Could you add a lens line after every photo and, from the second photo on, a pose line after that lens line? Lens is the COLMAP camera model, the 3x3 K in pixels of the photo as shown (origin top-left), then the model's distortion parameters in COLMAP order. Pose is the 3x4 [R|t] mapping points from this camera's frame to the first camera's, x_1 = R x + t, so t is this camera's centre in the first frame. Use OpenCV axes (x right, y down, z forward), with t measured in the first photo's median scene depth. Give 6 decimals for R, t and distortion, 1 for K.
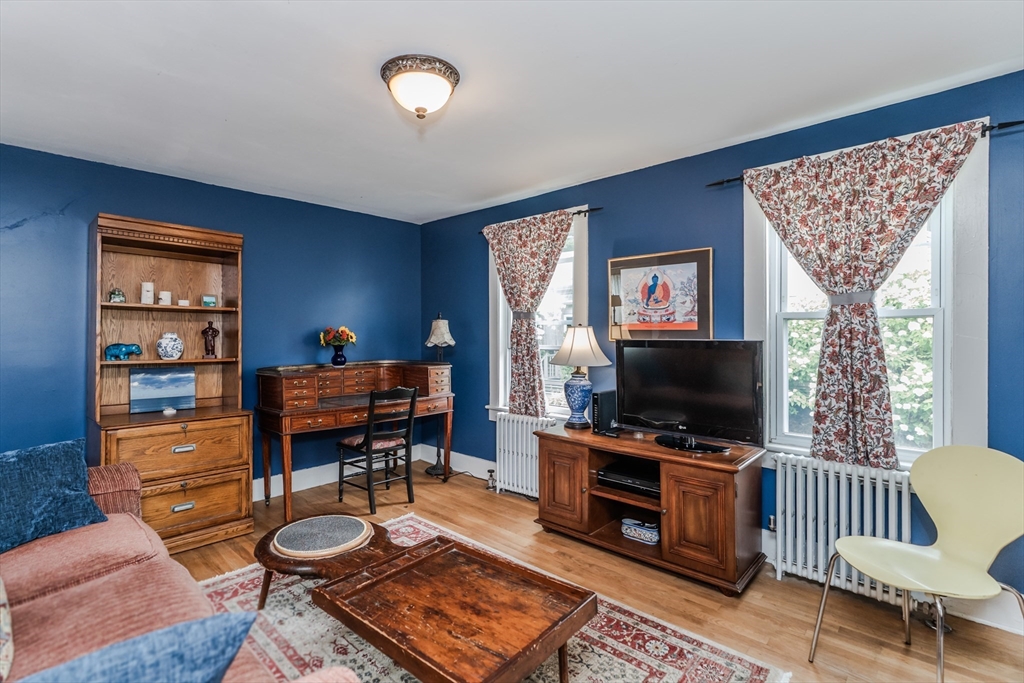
lens RADIAL K [[482.1, 0, 505.5], [0, 482.1, 341.0], [0, 0, 1]] dist [-0.013132, 0.000110]
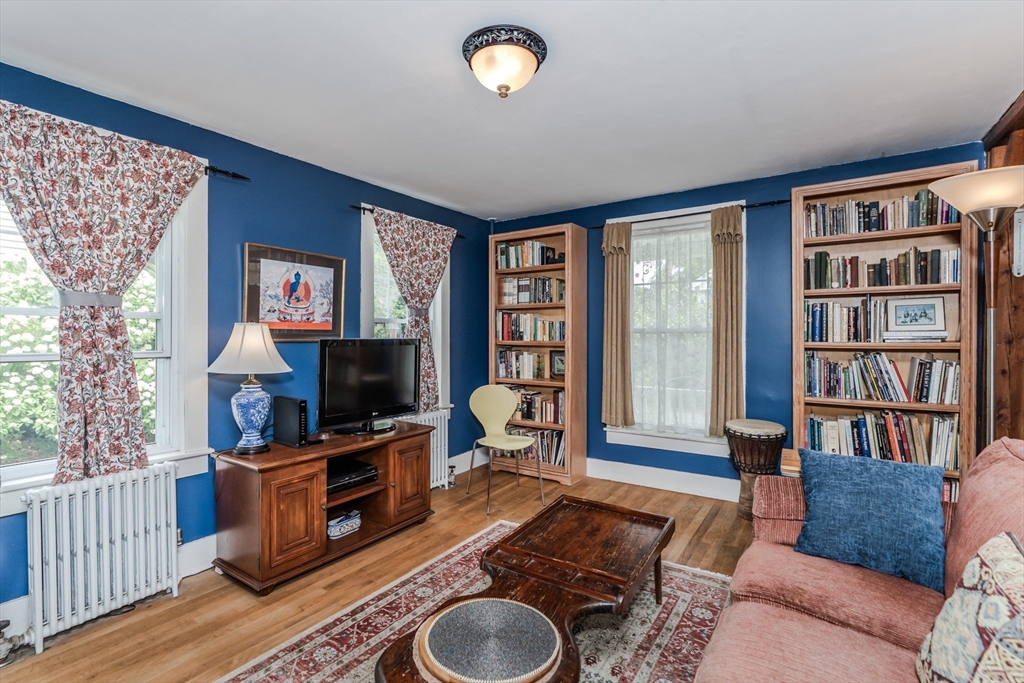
lens RADIAL K [[482.1, 0, 505.1], [0, 482.1, 338.3], [0, 0, 1]] dist [-0.013132, 0.000110]
pose [[-0.162522, -0.014093, 0.986604, -0.735791], [0.002407, 0.999889, 0.014680, -0.018601], [-0.986702, 0.004760, -0.162470, 0.769057]]
